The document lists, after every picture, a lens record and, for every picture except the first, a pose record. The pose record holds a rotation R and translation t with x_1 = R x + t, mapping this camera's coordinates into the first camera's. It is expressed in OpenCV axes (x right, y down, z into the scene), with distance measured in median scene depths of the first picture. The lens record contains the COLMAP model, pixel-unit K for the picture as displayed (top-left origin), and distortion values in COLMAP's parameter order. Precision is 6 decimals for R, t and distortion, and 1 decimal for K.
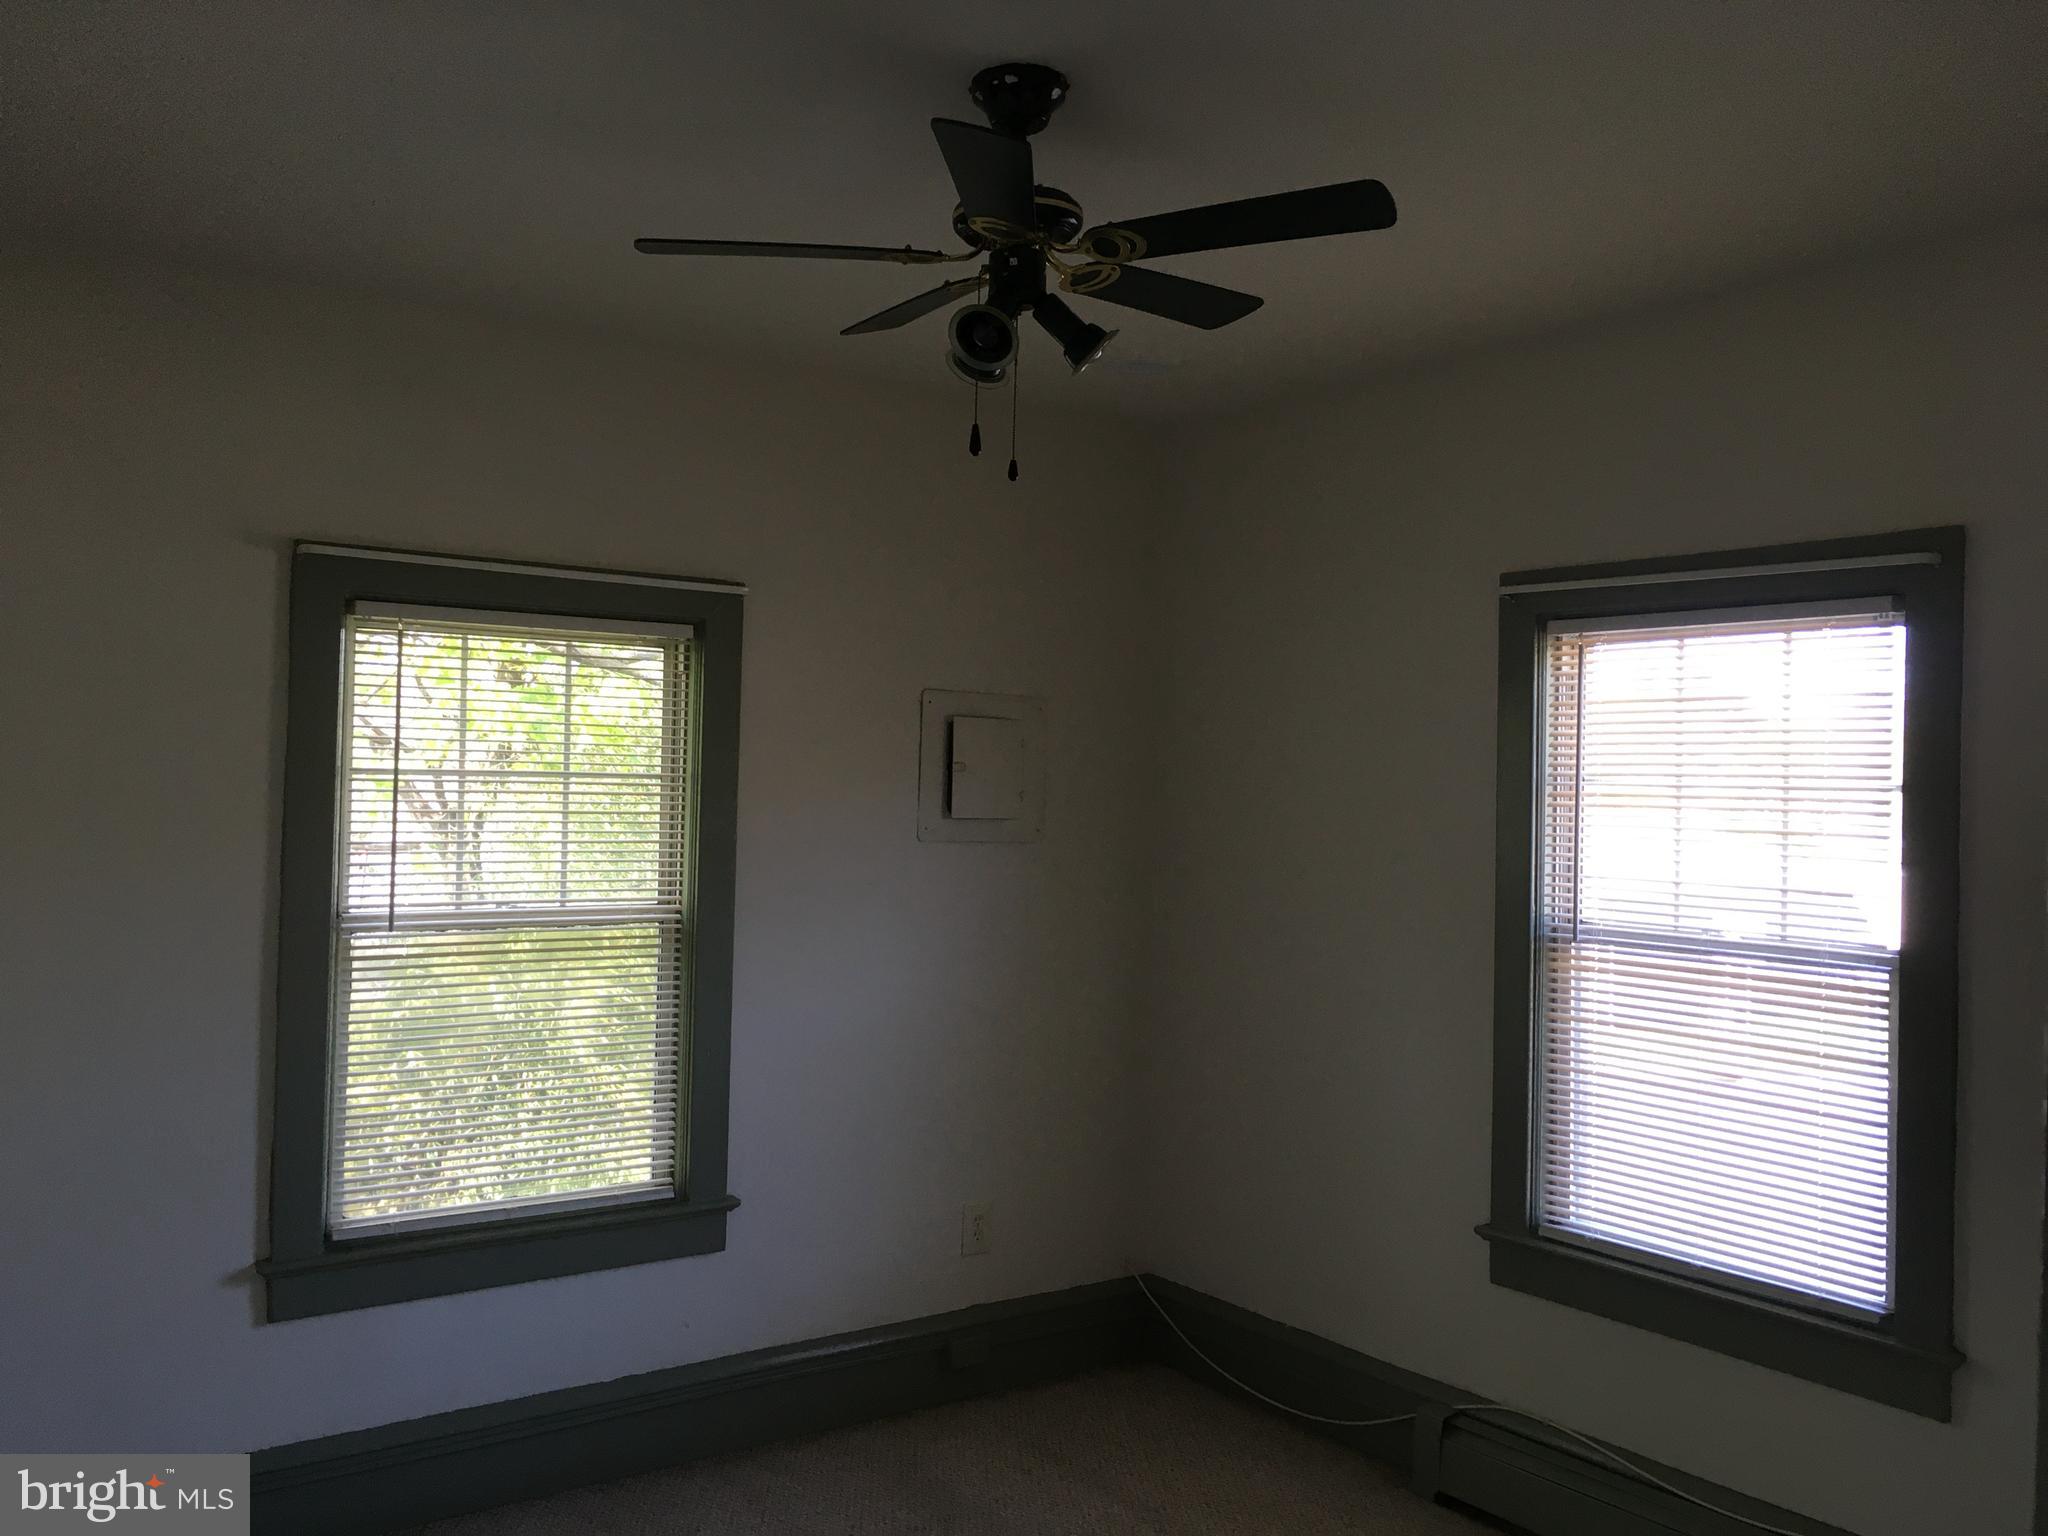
lens RADIAL K [[1784.4, 0, 1024.0], [0, 1784.4, 768.0], [0, 0, 1]] dist [0.066281, -0.003443]
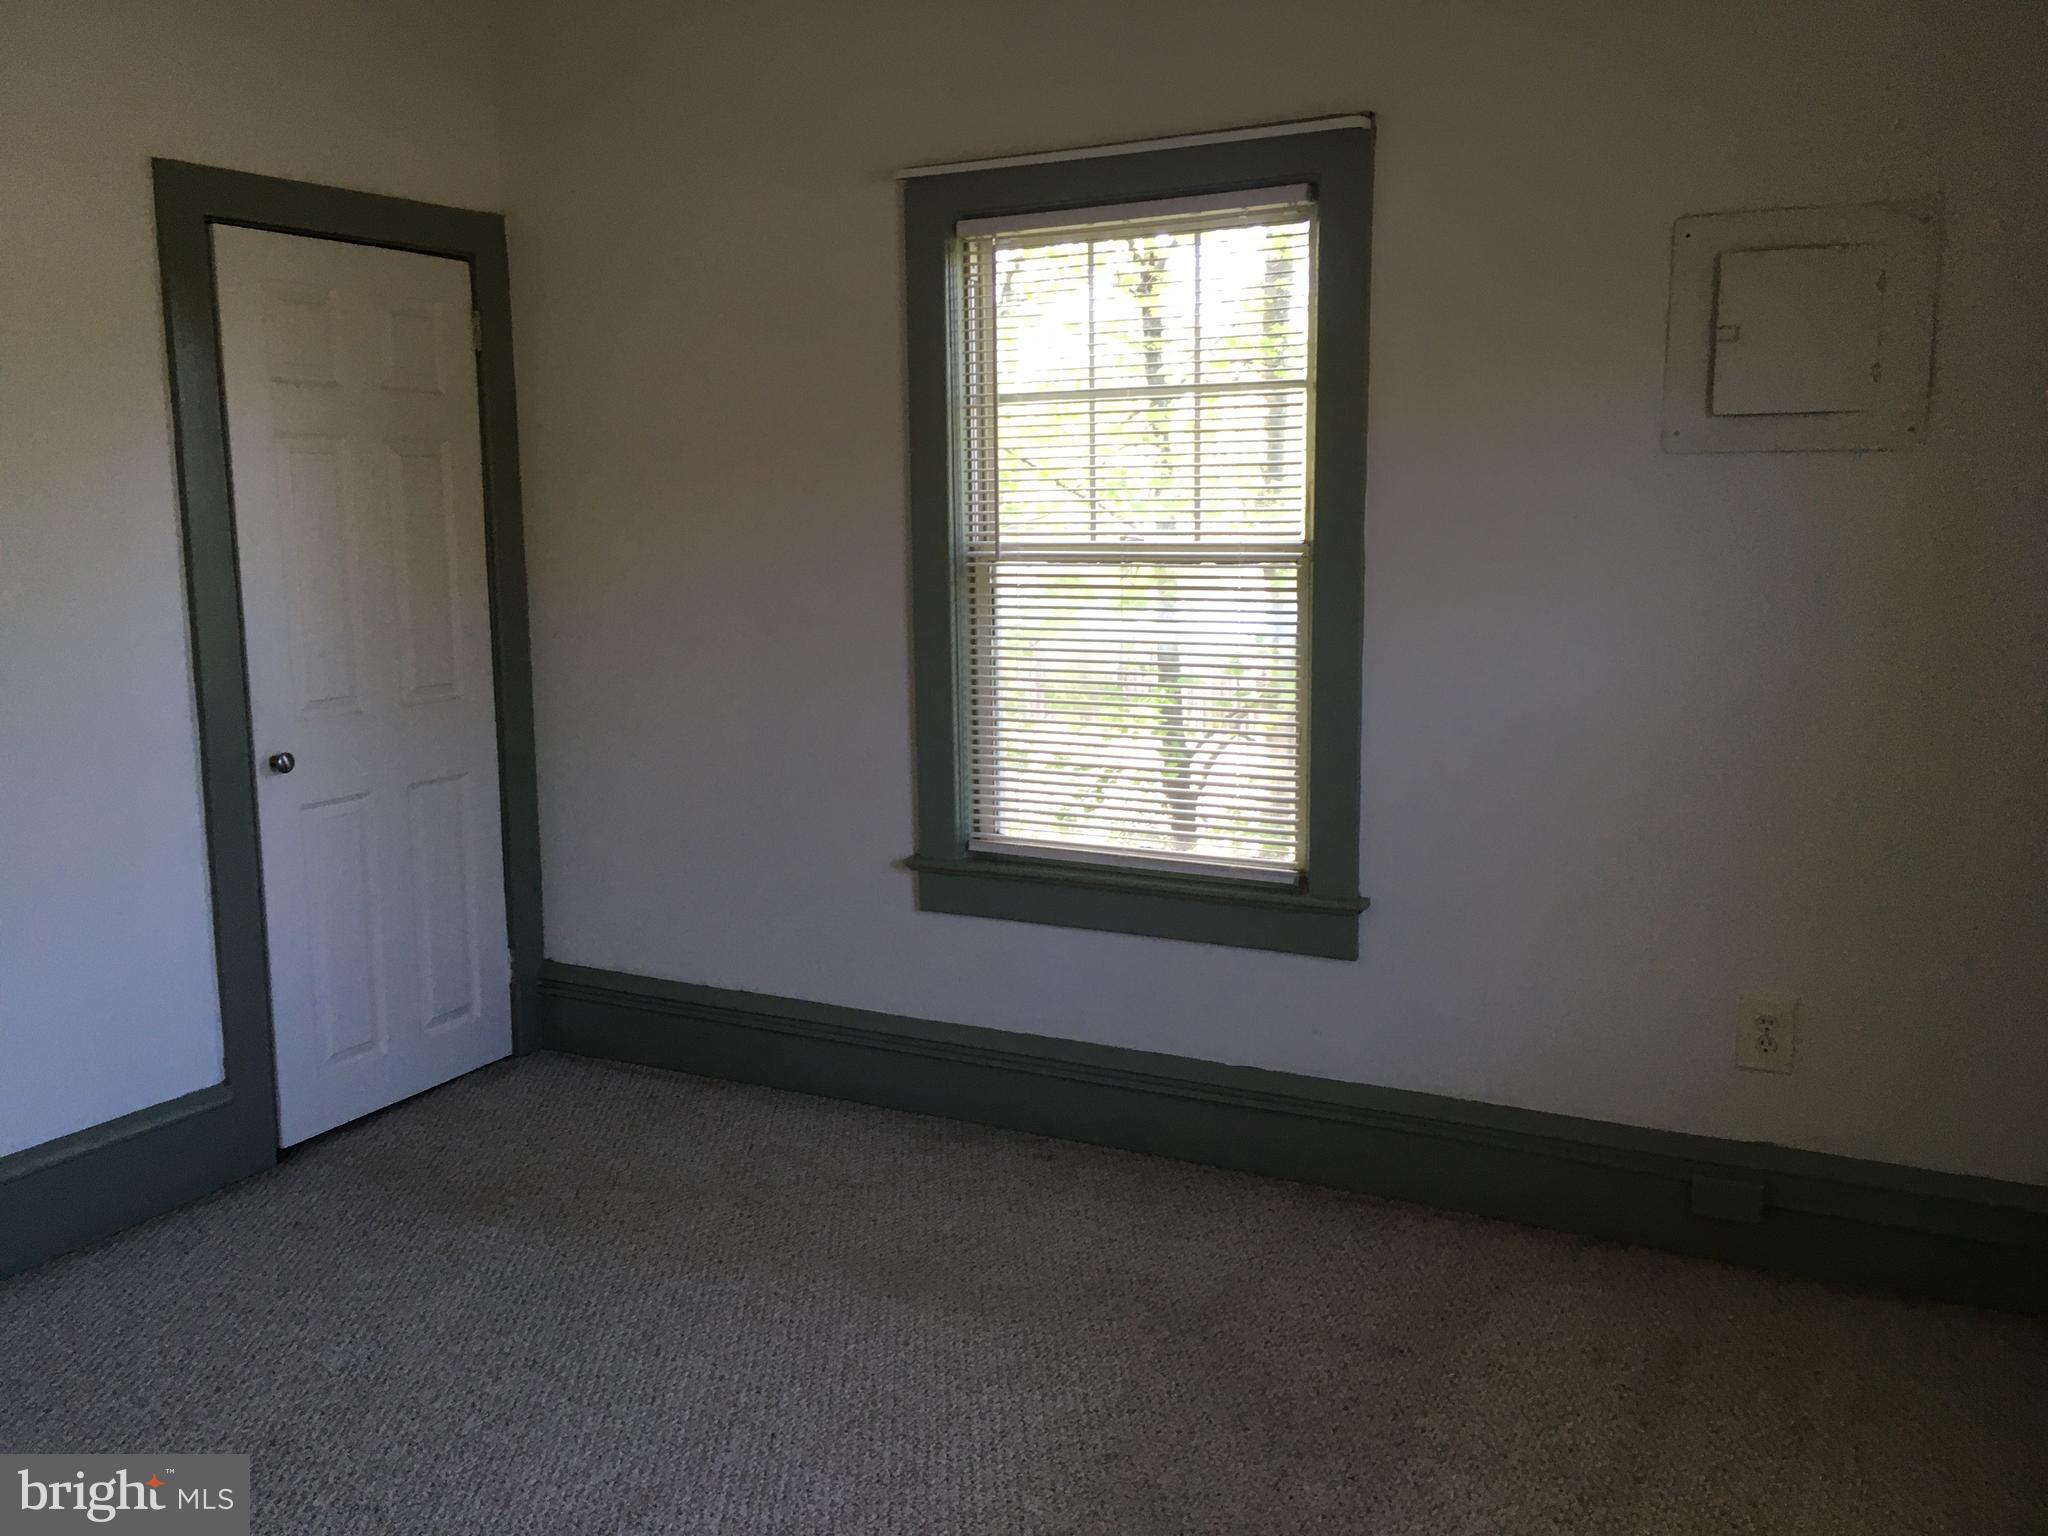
lens RADIAL K [[1784.4, 0, 1024.0], [0, 1784.4, 768.0], [0, 0, 1]] dist [0.066281, -0.003443]
pose [[0.421400, 0.115585, -0.899479, 0.517521], [0.036097, 0.988921, 0.143989, 0.058737], [0.906156, -0.093145, 0.412559, 0.548550]]
